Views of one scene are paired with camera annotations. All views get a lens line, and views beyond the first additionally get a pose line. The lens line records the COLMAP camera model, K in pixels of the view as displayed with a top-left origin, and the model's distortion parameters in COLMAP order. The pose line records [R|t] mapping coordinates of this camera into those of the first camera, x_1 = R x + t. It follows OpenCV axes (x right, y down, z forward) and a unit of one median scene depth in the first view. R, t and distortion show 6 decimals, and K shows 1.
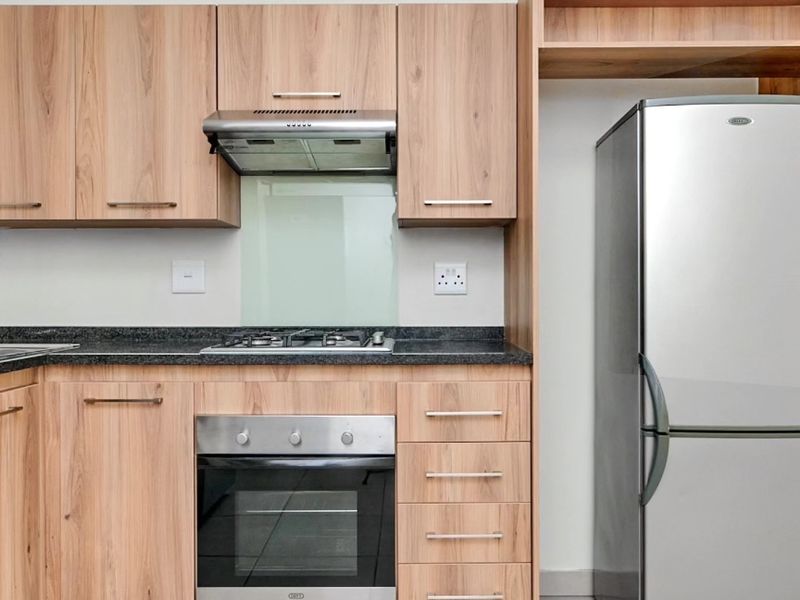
lens RADIAL K [[683.4, 0, 402.2], [0, 683.4, 296.6], [0, 0, 1]] dist [0.004206, -0.003043]
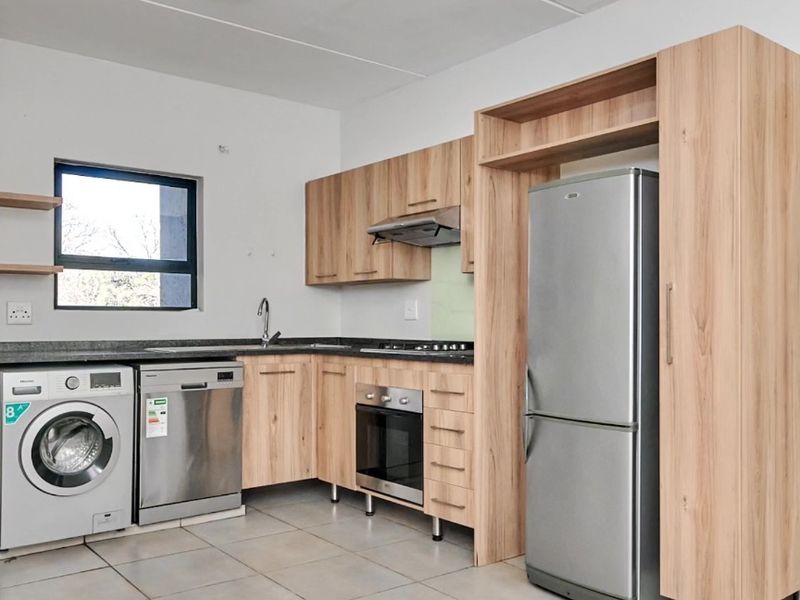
lens RADIAL K [[745.3, 0, 398.4], [0, 745.3, 319.3], [0, 0, 1]] dist [0.022904, 0.000000]
pose [[0.612210, 0.000157, -0.790696, 1.359131], [-0.004488, 0.999985, -0.003276, 0.000295], [0.790683, 0.005554, 0.612201, -0.187189]]
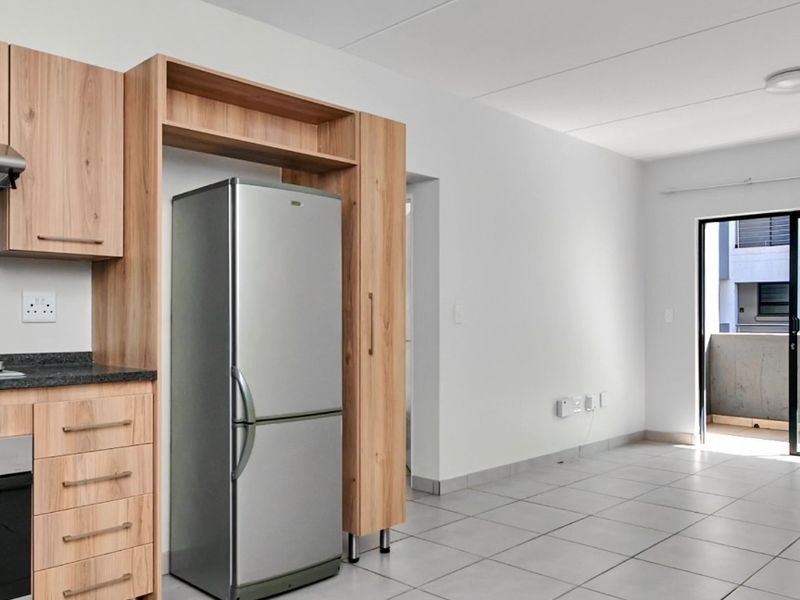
lens RADIAL K [[683.4, 0, 402.1], [0, 683.4, 318.4], [0, 0, 1]] dist [0.004206, -0.003043]
pose [[0.702108, 0.003369, 0.712063, -0.349401], [0.003215, 0.999964, -0.007902, 0.000875], [-0.712063, 0.007837, 0.702071, -0.165009]]
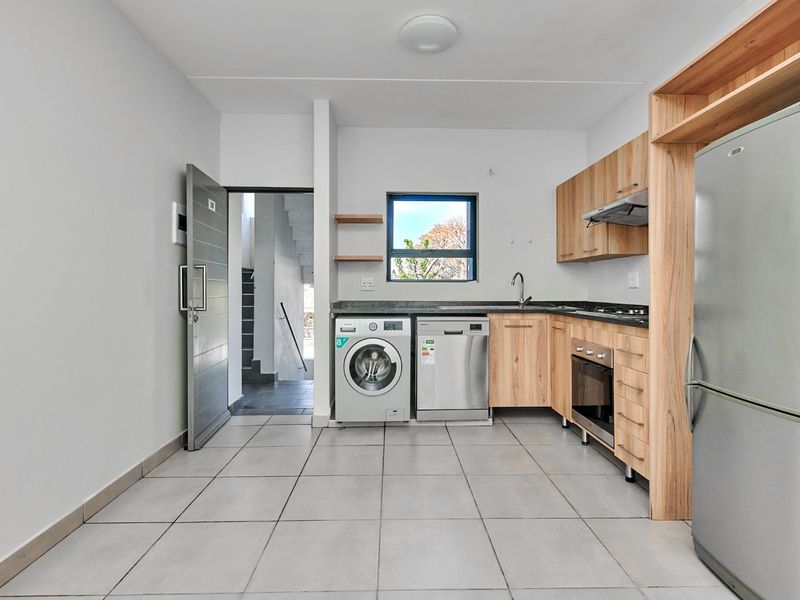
lens RADIAL K [[441.4, 0, 401.1], [0, 441.4, 286.0], [0, 0, 1]] dist [0.005394, 0.000616]
pose [[0.015236, -0.005198, -0.999870, 1.199910], [-0.005343, 0.999972, -0.005280, 0.000102], [0.999870, 0.005422, 0.015208, 0.342945]]
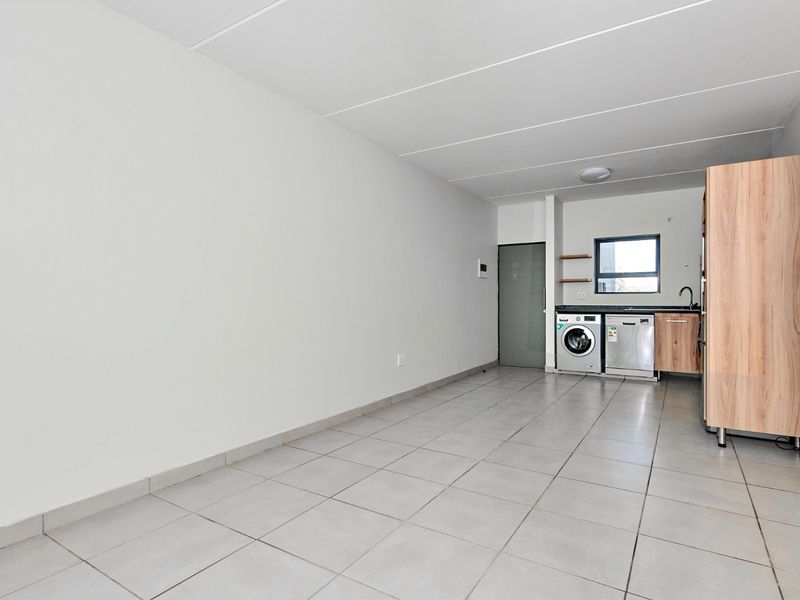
lens RADIAL K [[441.4, 0, 401.2], [0, 441.4, 297.1], [0, 0, 1]] dist [0.005394, 0.000616]
pose [[-0.541938, -0.002116, -0.840416, 2.690178], [-0.001736, 0.999998, -0.001399, 0.003213], [0.840417, 0.000701, -0.541940, 0.871391]]
